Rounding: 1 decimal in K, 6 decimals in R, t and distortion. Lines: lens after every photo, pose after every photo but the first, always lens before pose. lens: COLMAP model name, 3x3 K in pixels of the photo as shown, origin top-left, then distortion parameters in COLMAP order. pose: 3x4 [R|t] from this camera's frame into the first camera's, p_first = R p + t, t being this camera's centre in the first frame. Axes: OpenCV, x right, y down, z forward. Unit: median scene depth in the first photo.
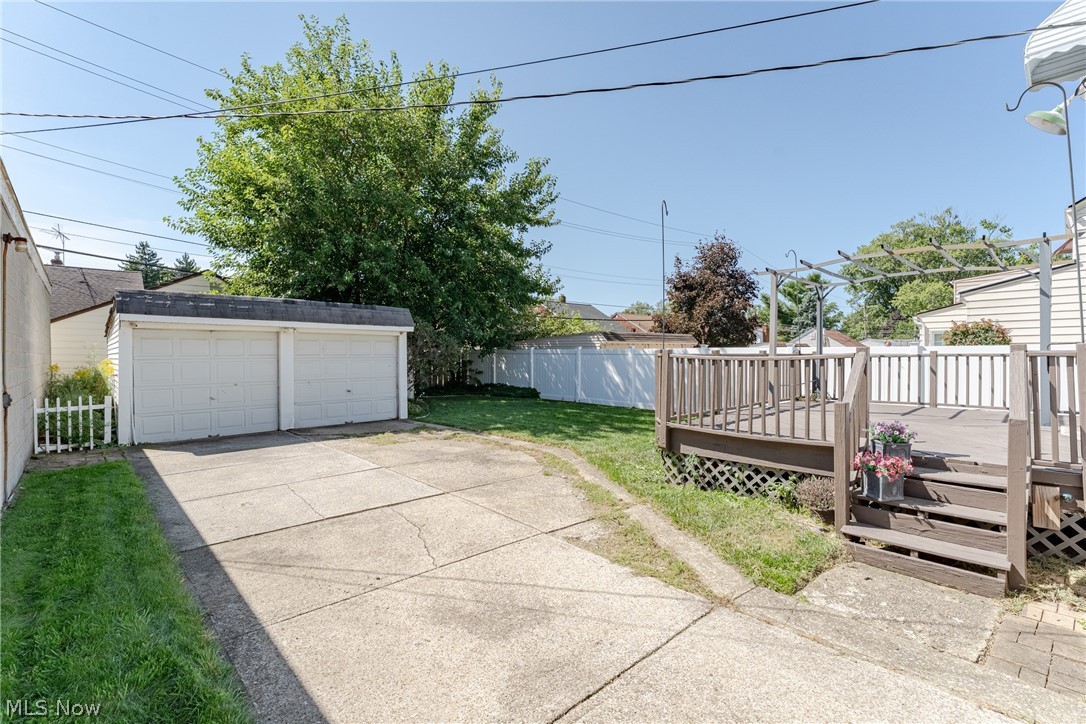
lens RADIAL K [[492.4, 0, 542.3], [0, 492.4, 358.6], [0, 0, 1]] dist [-0.004025, -0.000645]
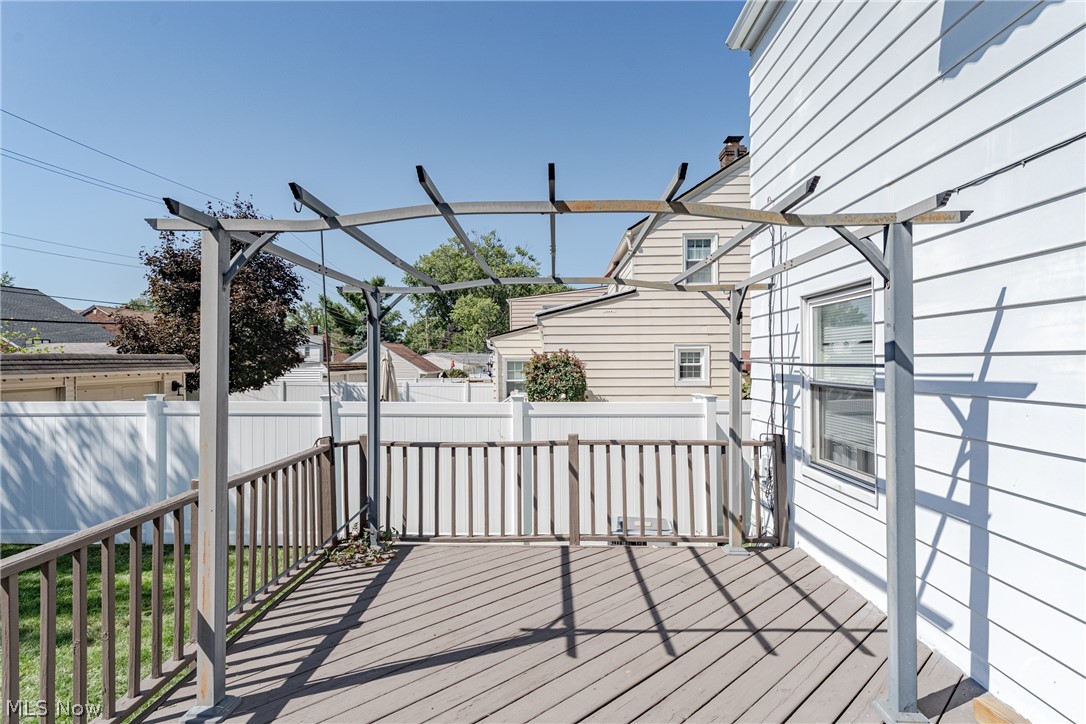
lens RADIAL K [[551.6, 0, 546.4], [0, 551.6, 363.4], [0, 0, 1]] dist [-0.001371, 0.000200]
pose [[0.698394, -0.002944, 0.715708, 0.110456], [0.007238, 0.999969, -0.002950, -0.027622], [-0.715677, 0.007241, 0.698394, 0.188491]]
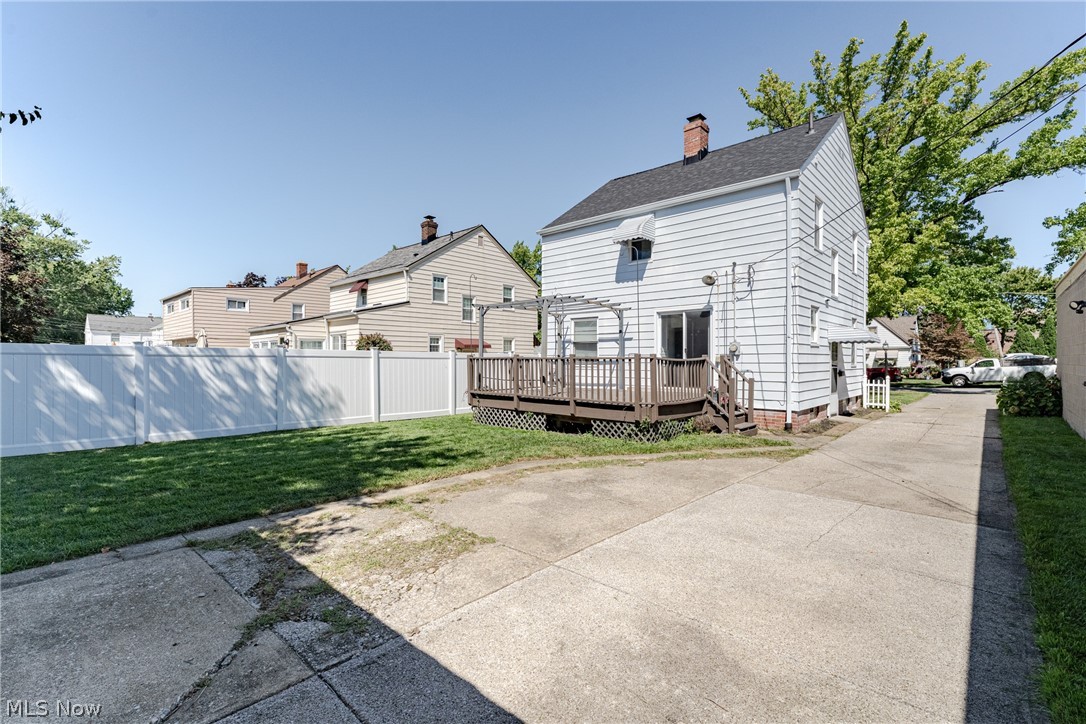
lens RADIAL K [[494.8, 0, 542.8], [0, 494.8, 361.9], [0, 0, 1]] dist [-0.002307, -0.000146]
pose [[-0.084044, 0.000311, 0.996462, -0.271921], [0.002249, 0.999997, -0.000123, 0.001586], [-0.996459, 0.002230, -0.084045, 0.329734]]
